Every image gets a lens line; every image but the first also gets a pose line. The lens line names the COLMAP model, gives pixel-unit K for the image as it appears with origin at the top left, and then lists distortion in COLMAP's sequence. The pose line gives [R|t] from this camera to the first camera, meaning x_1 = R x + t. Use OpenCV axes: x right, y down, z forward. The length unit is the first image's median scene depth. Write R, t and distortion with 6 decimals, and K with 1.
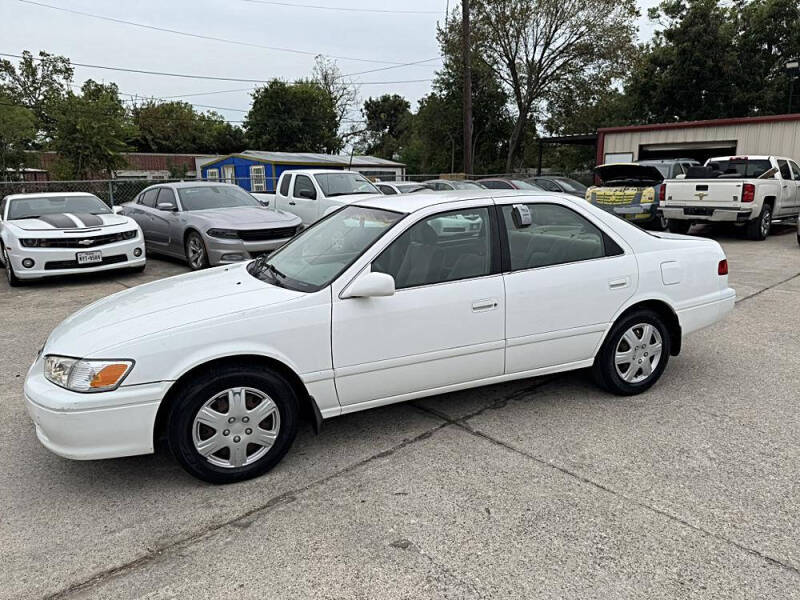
lens RADIAL K [[564.7, 0, 400.2], [0, 564.7, 308.5], [0, 0, 1]] dist [0.073544, -0.087762]
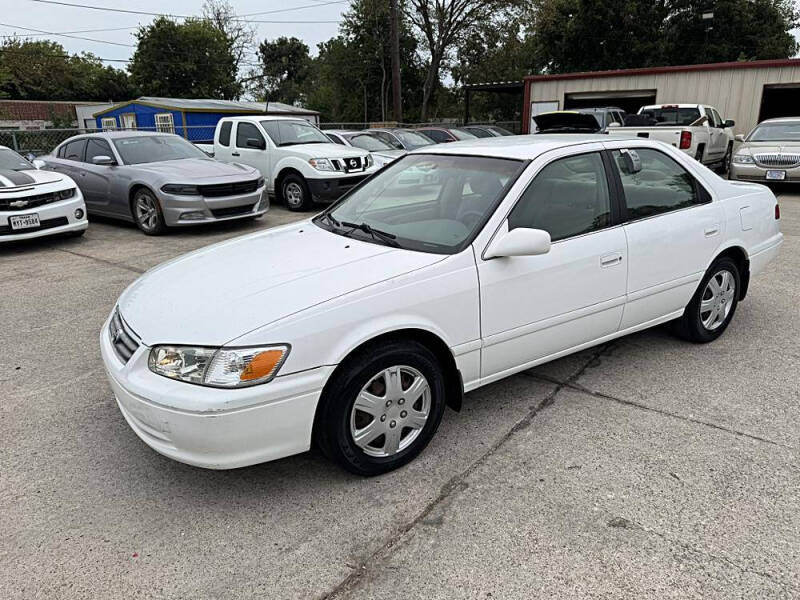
lens RADIAL K [[568.6, 0, 396.0], [0, 568.6, 303.1], [0, 0, 1]] dist [0.039552, -0.049837]
pose [[0.983938, -0.055788, 0.169567, -0.111291], [0.043423, 0.996179, 0.075780, -0.006376], [-0.173146, -0.067200, 0.982601, 0.039438]]
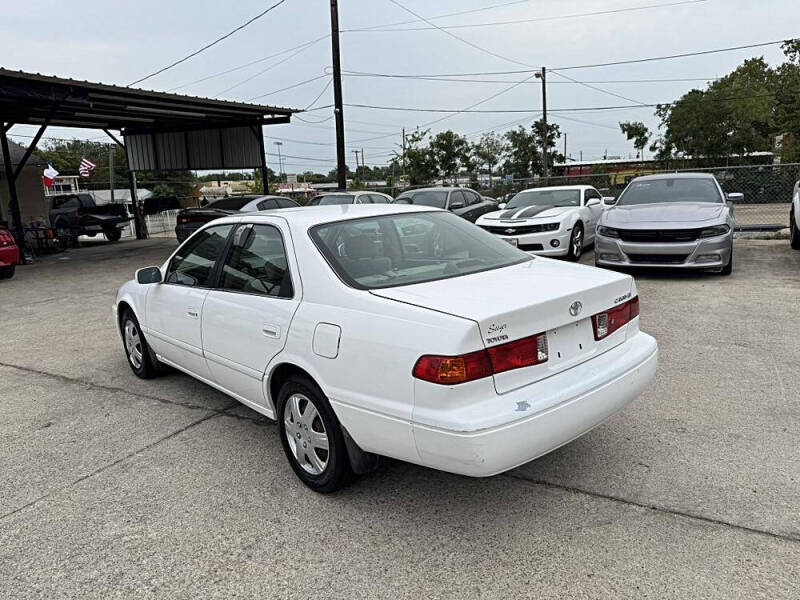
lens RADIAL K [[575.9, 0, 400.0], [0, 575.9, 300.0], [0, 0, 1]] dist [0.041959, -0.047897]
pose [[0.297539, 0.185753, -0.936465, 0.409205], [-0.168637, 0.975692, 0.139954, -0.078894], [0.939698, 0.116281, 0.321631, 0.309413]]
